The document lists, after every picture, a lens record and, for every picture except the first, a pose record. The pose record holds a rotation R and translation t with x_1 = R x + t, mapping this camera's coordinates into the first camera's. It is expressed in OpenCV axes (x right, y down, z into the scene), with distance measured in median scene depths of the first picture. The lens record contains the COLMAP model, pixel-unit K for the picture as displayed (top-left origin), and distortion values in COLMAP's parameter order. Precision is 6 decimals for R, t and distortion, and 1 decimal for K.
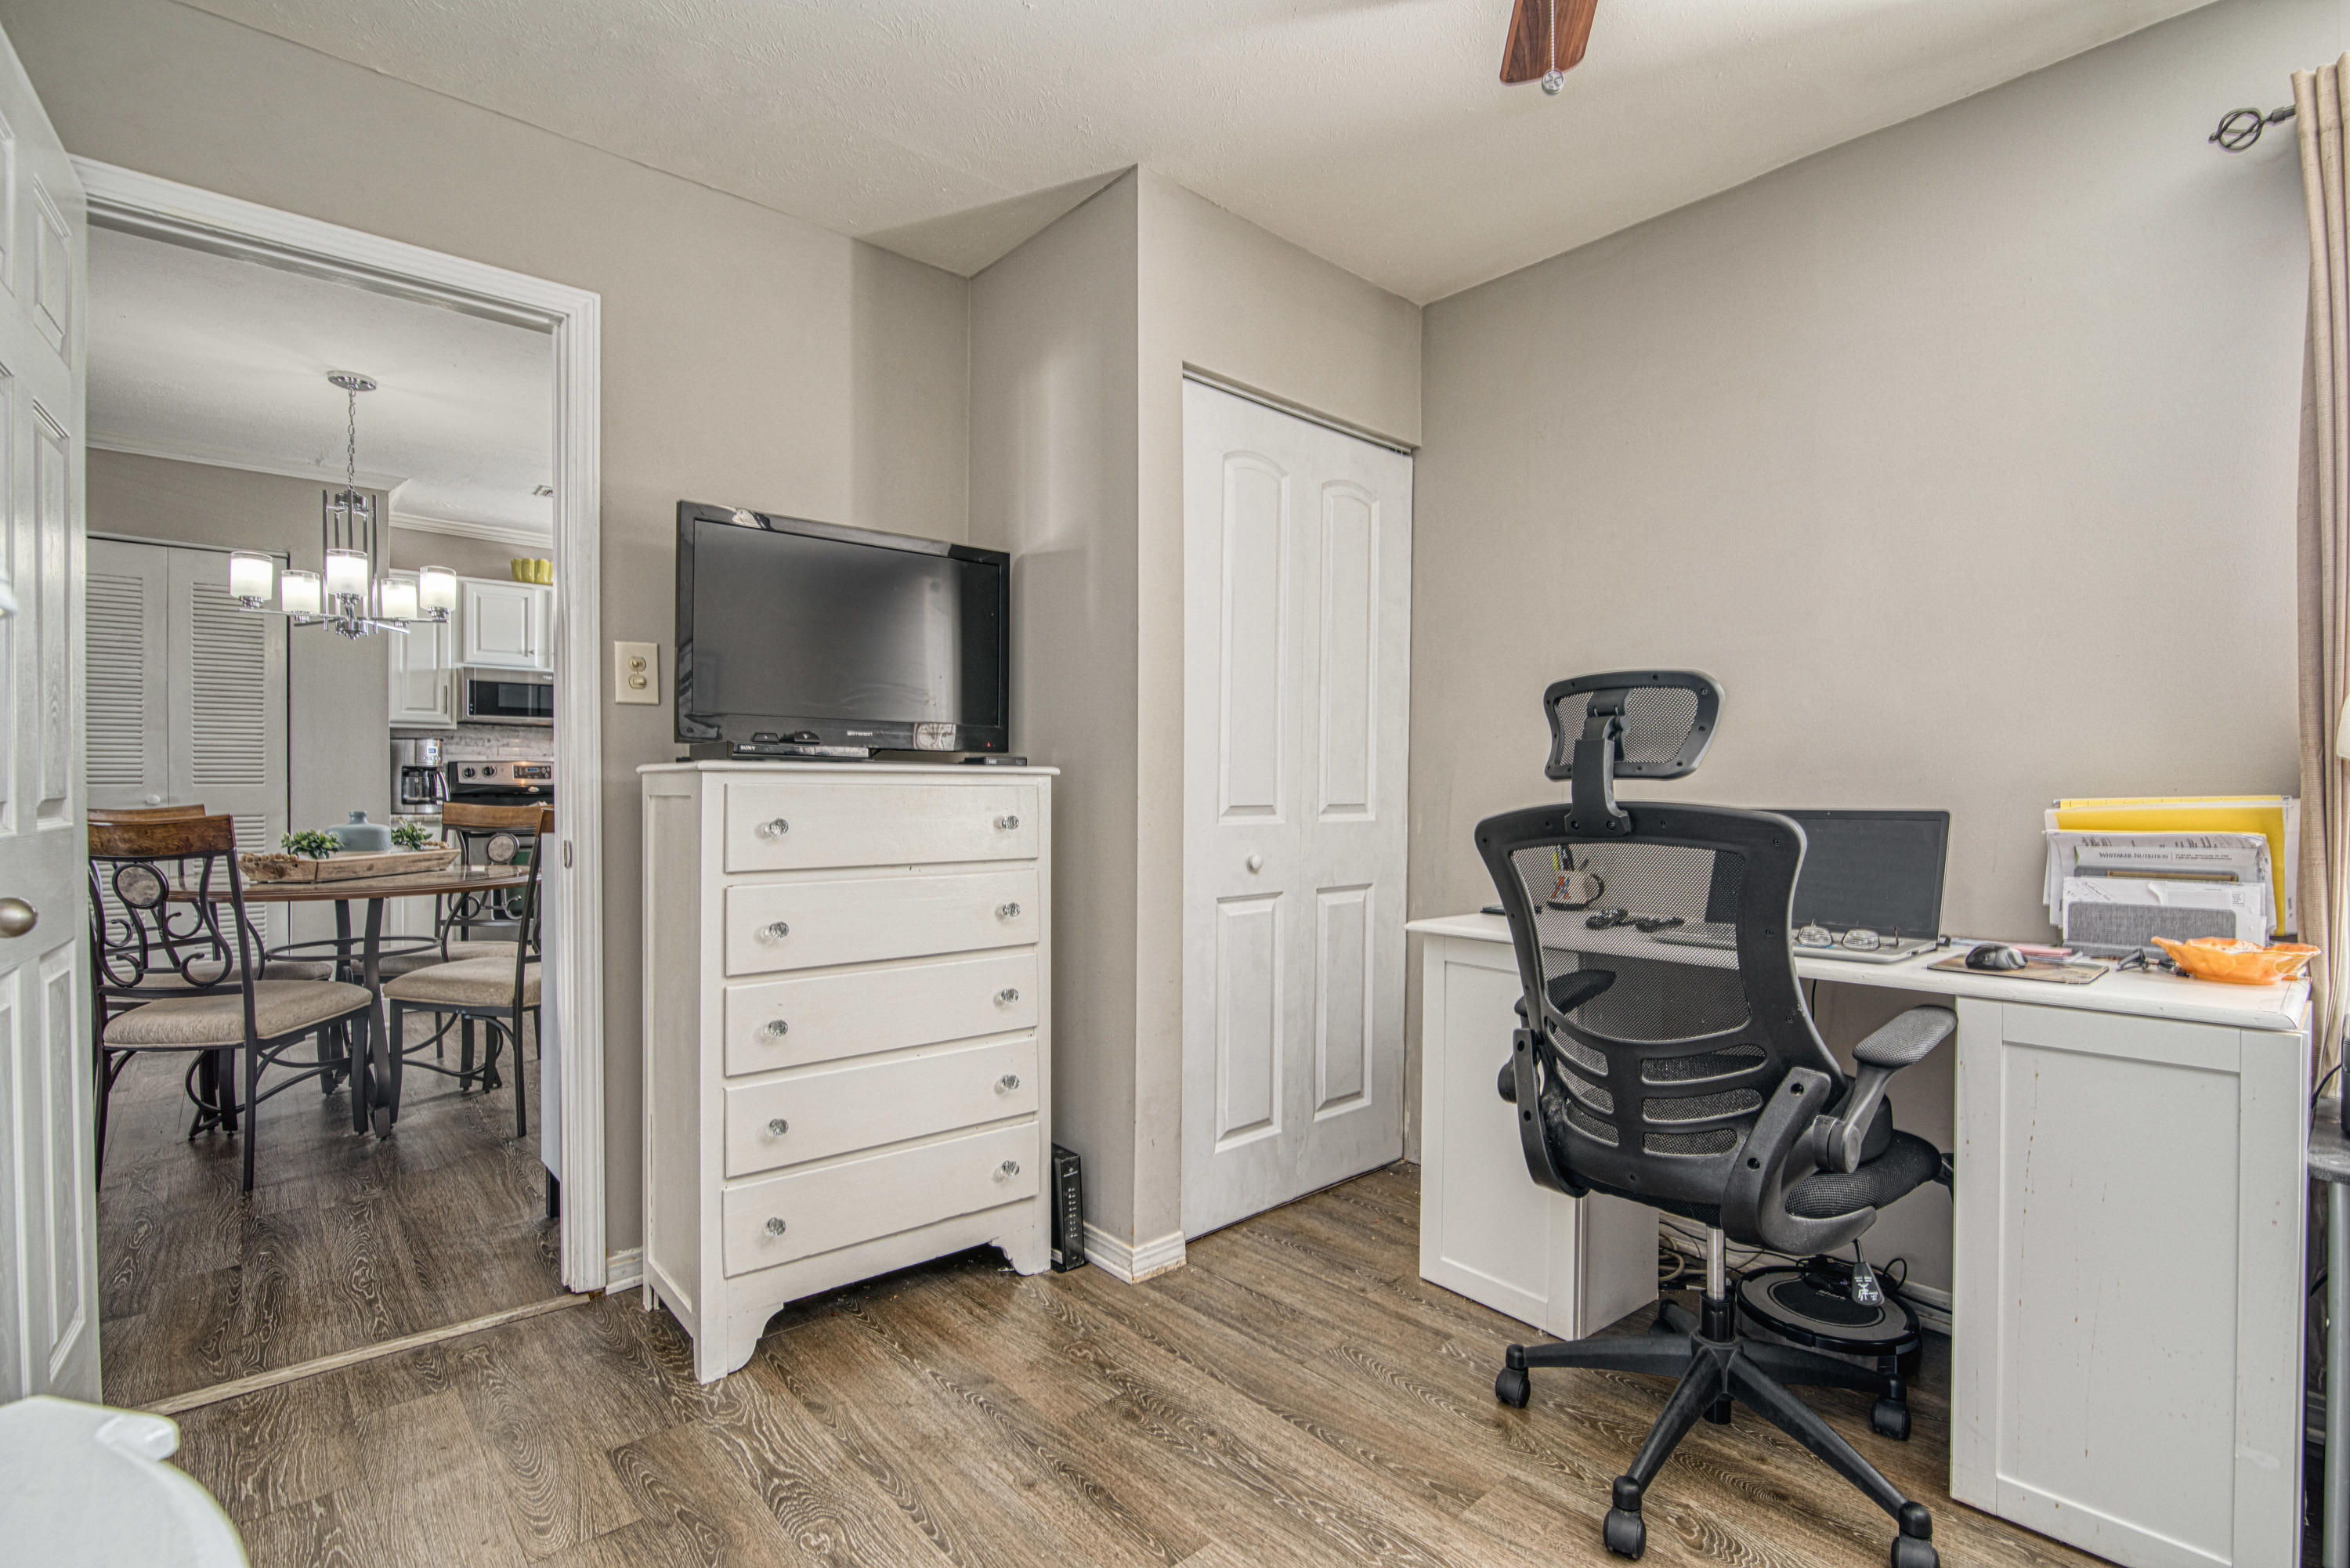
lens RADIAL K [[1083.0, 0, 1198.8], [0, 1083.0, 788.4], [0, 0, 1]] dist [-0.018917, -0.000860]
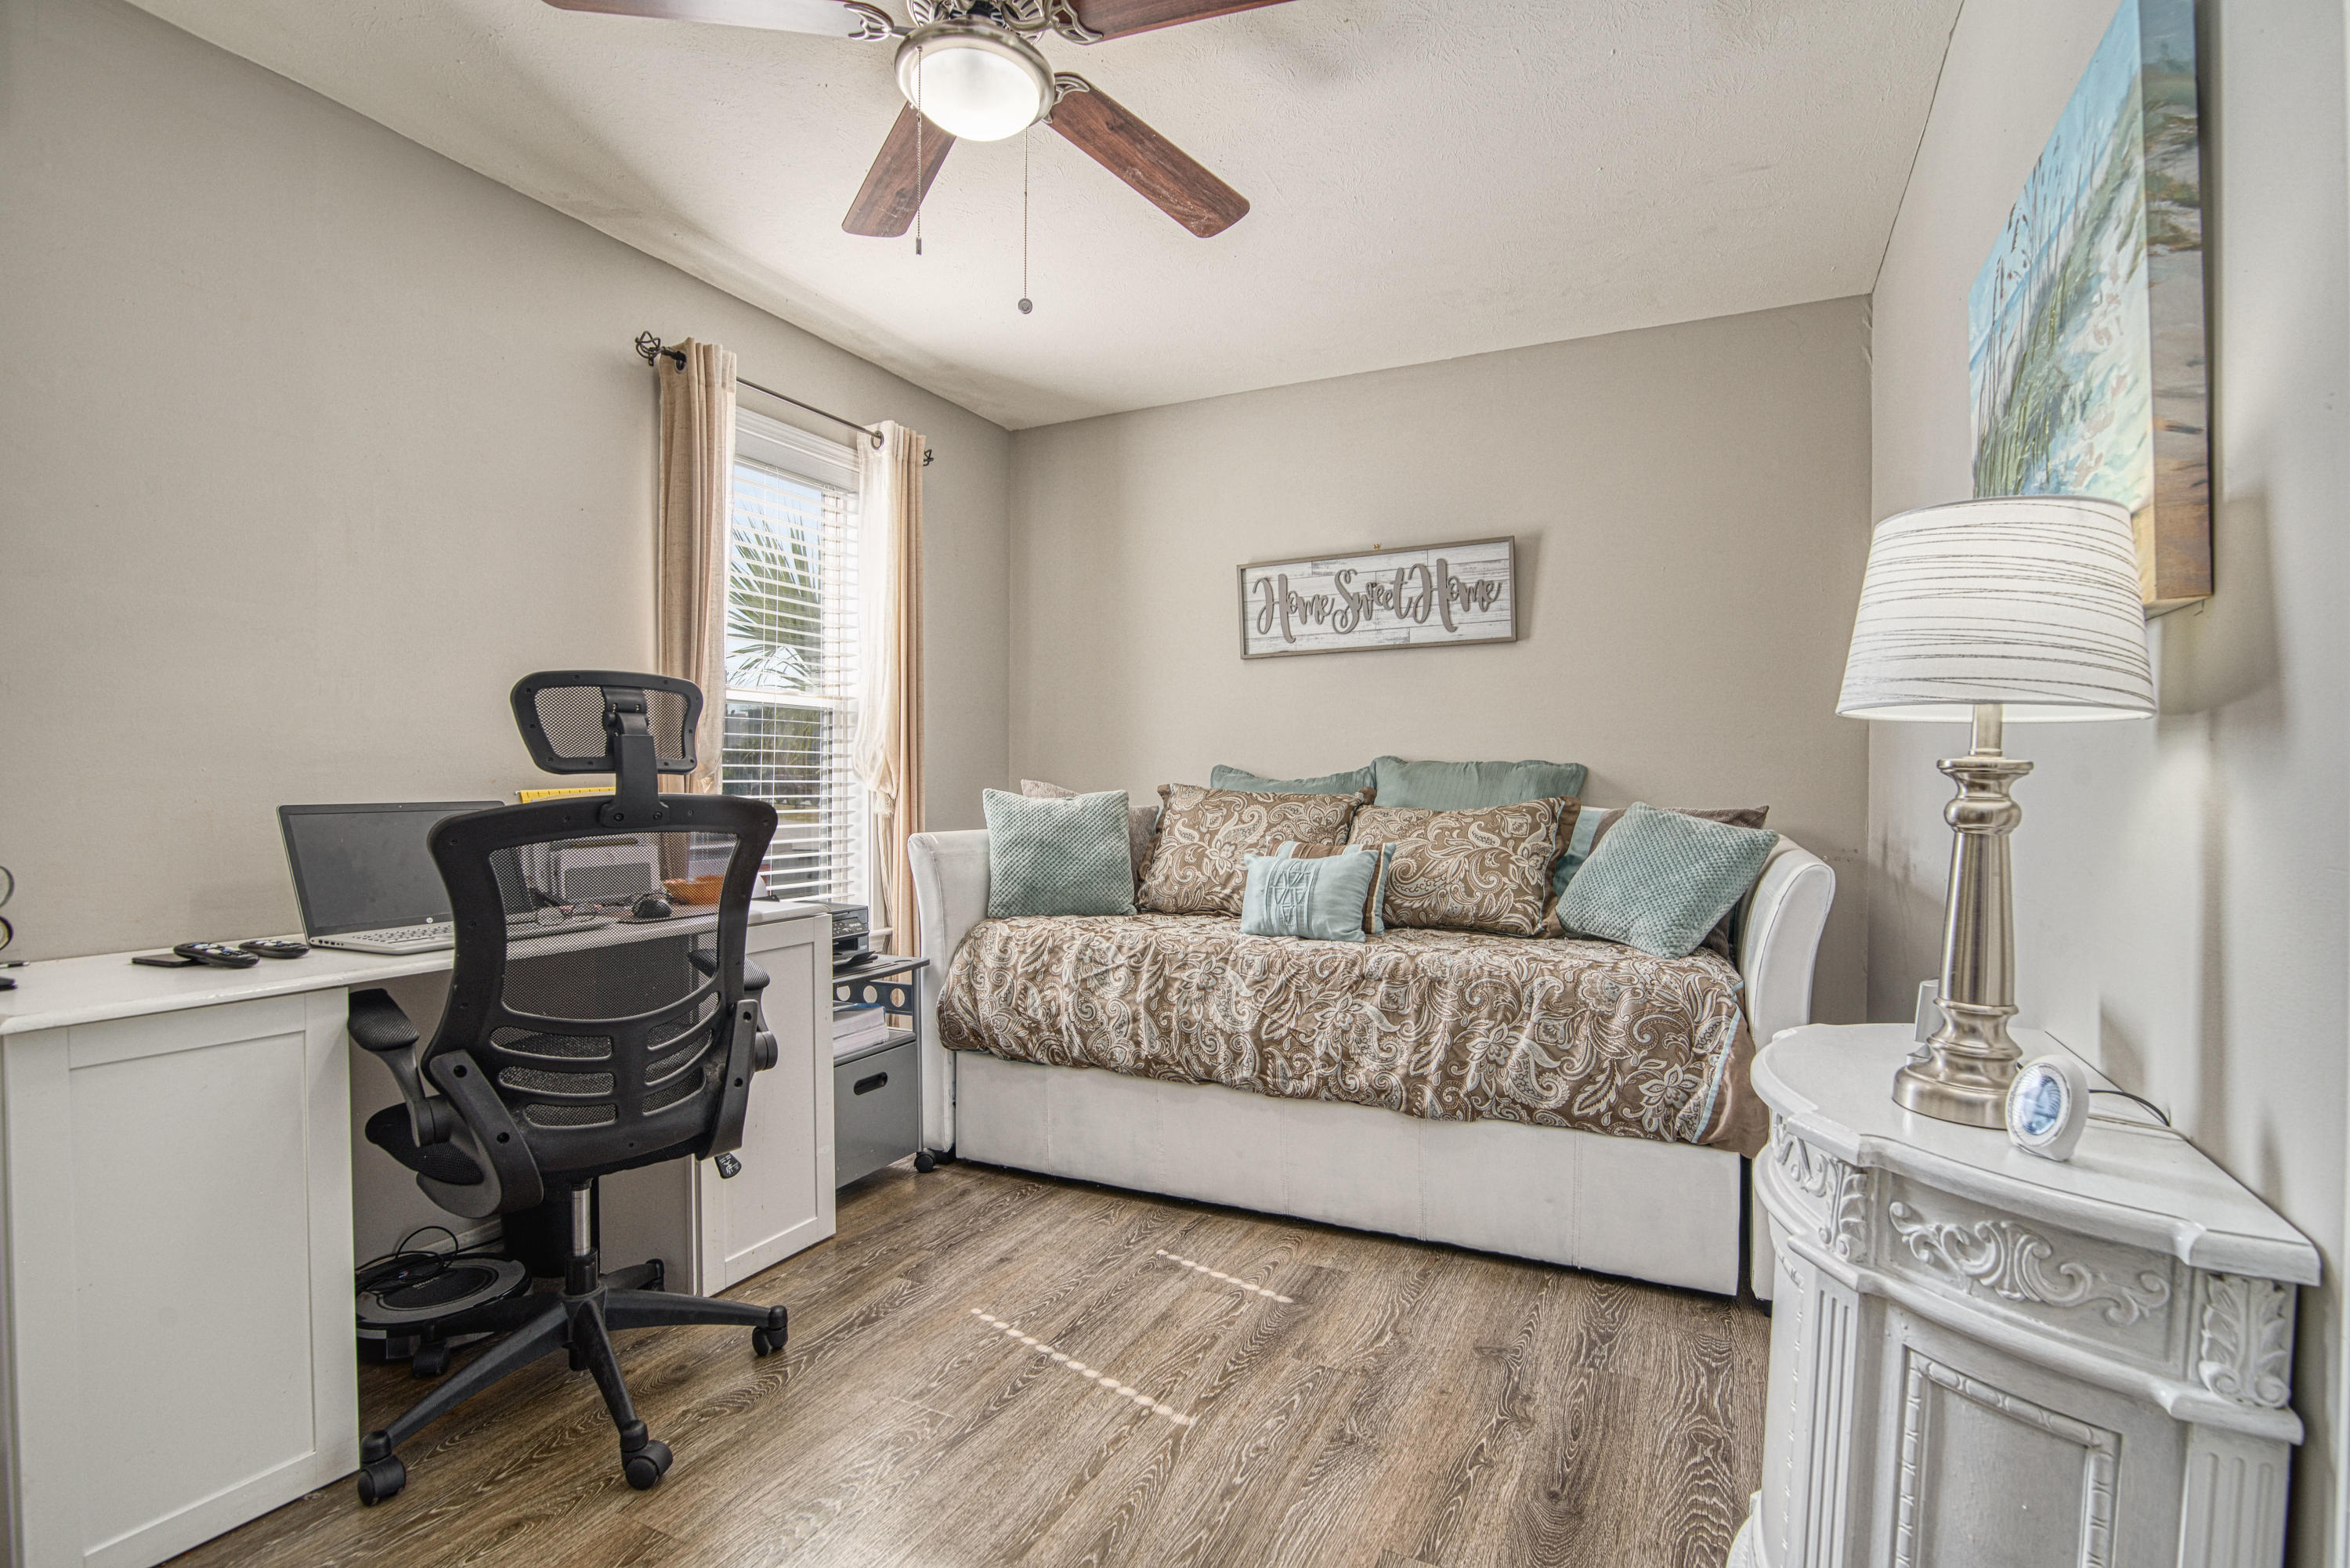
lens RADIAL K [[1080.2, 0, 1196.7], [0, 1080.2, 788.7], [0, 0, 1]] dist [-0.019721, 0.000233]
pose [[-0.375050, -0.007248, 0.926976, -0.533269], [-0.001536, 0.999973, 0.007197, -0.002239], [-0.927003, 0.001275, -0.375051, 0.608322]]
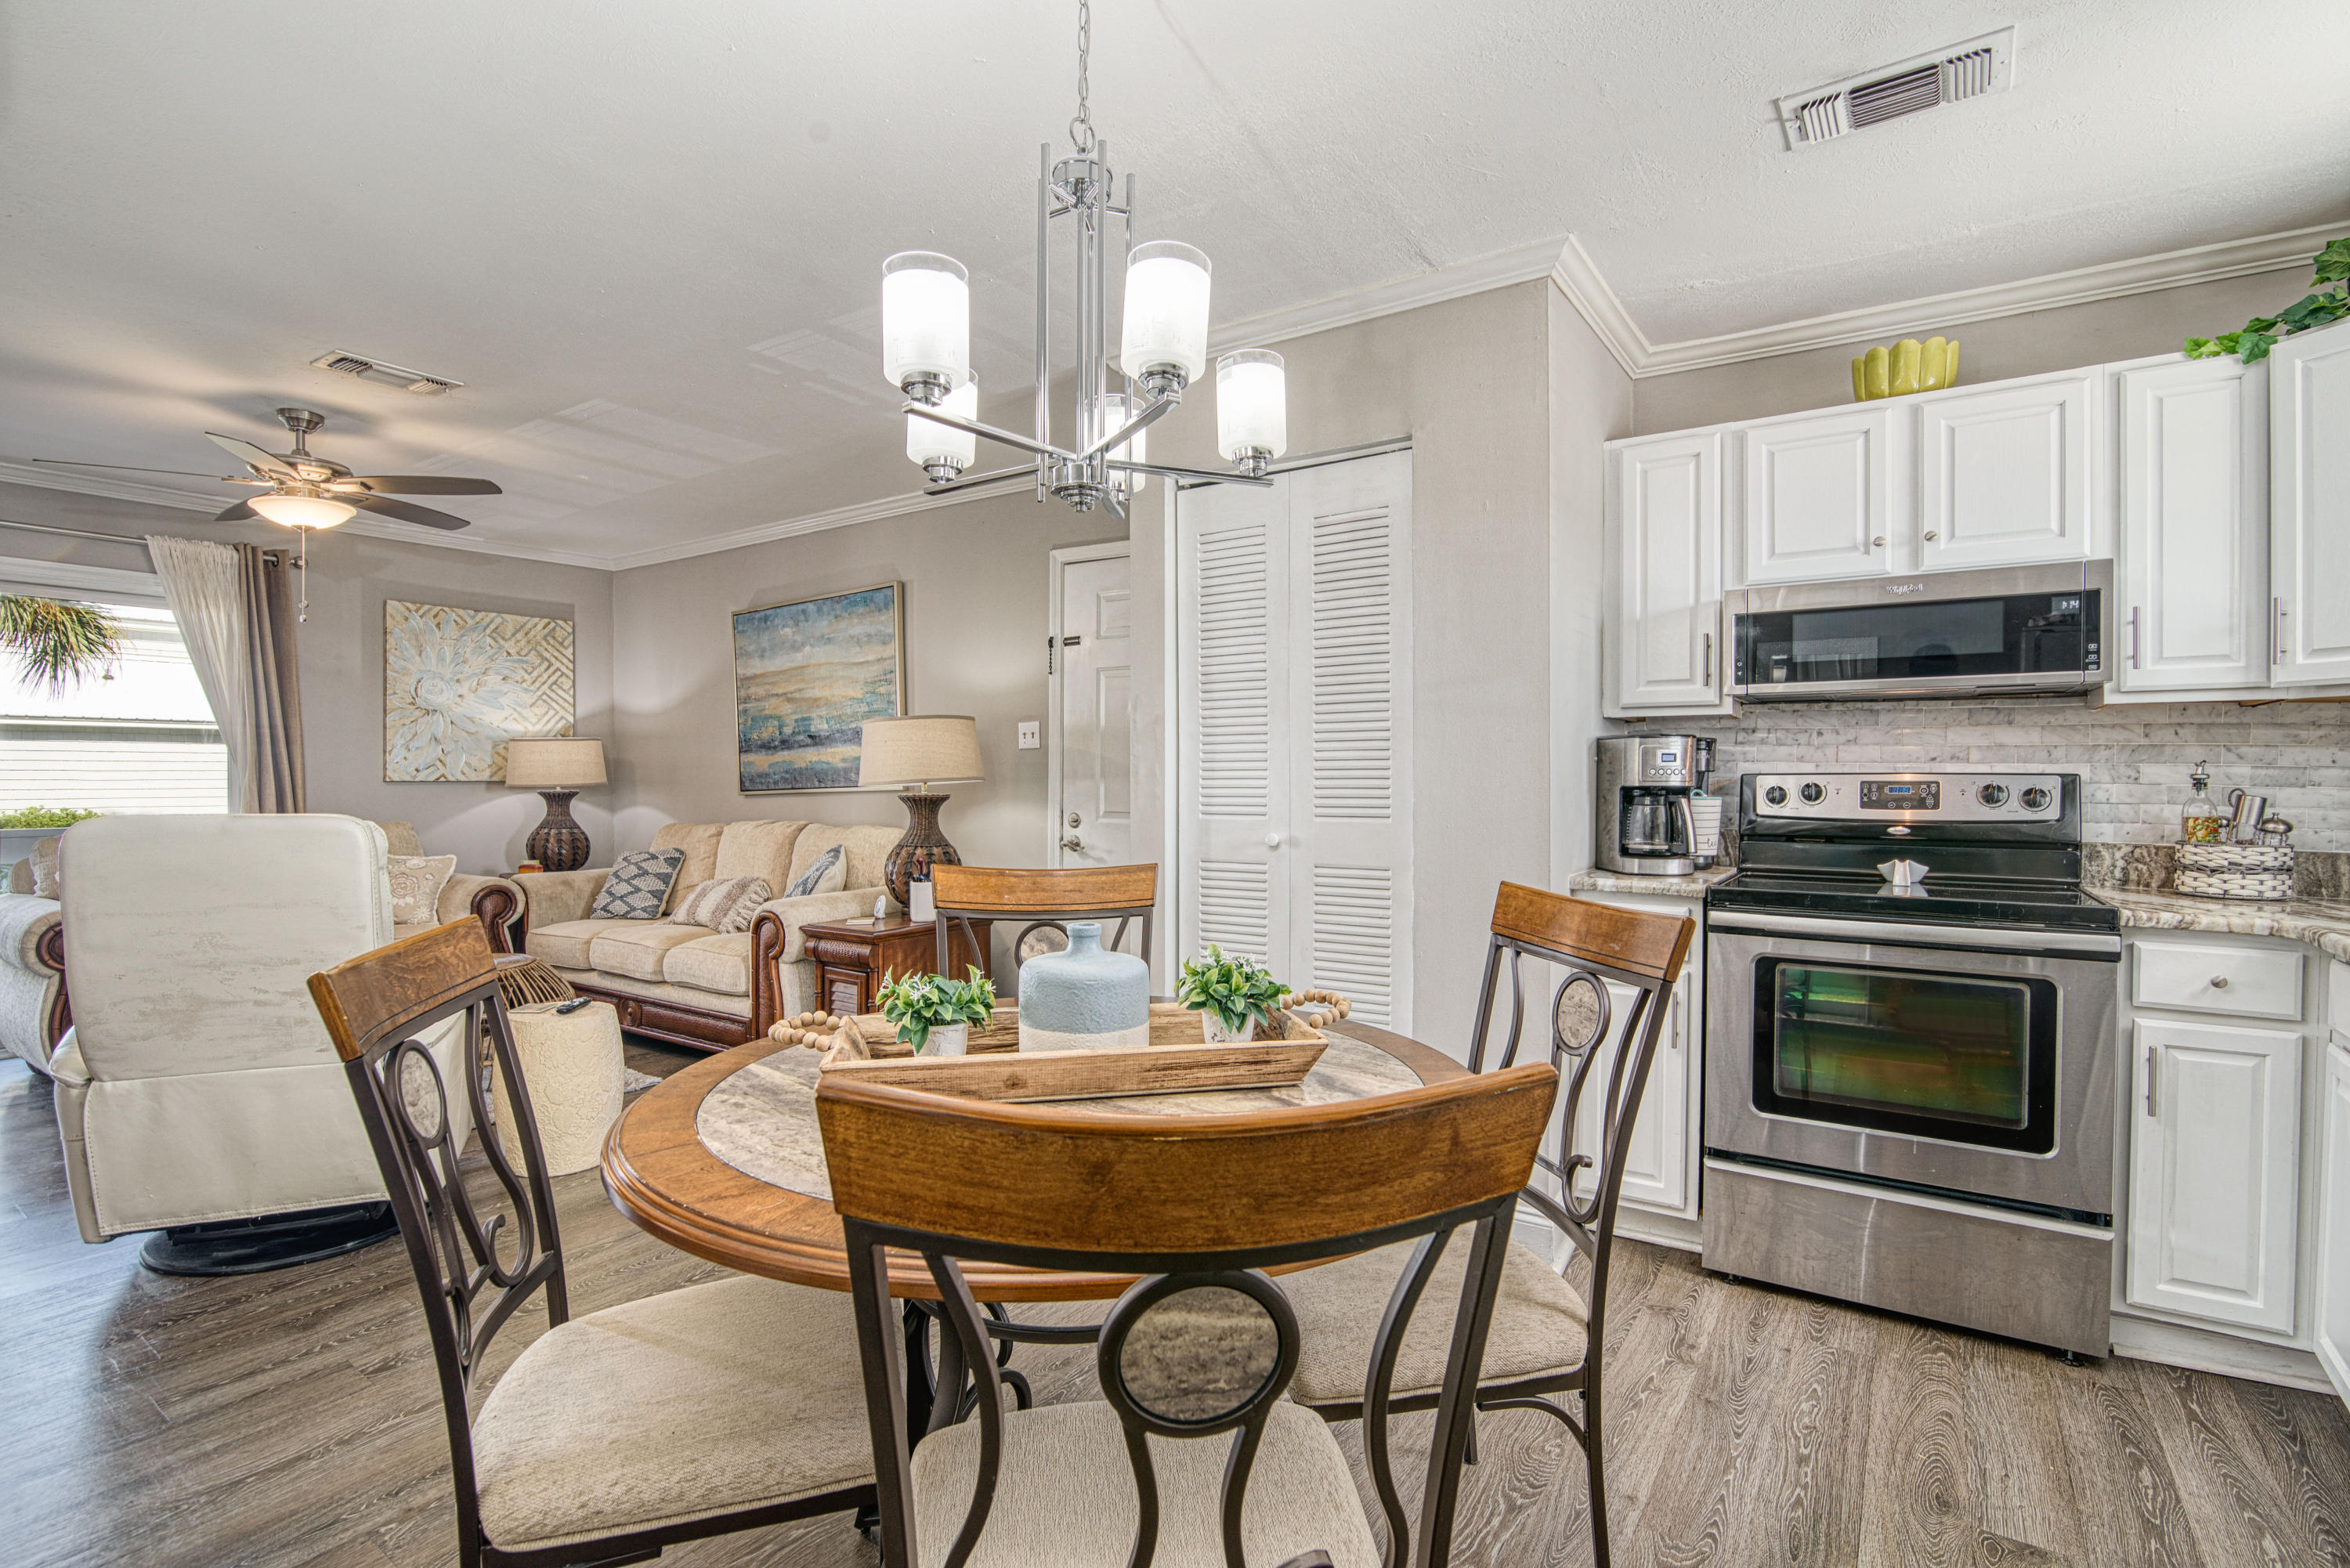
lens RADIAL K [[1082.8, 0, 1199.4], [0, 1082.8, 790.2], [0, 0, 1]] dist [-0.021196, 0.001892]
pose [[0.240339, 0.013006, -0.970602, -0.537171], [-0.003455, 0.999915, 0.012543, -0.052831], [0.970683, 0.000339, 0.240364, 1.373858]]
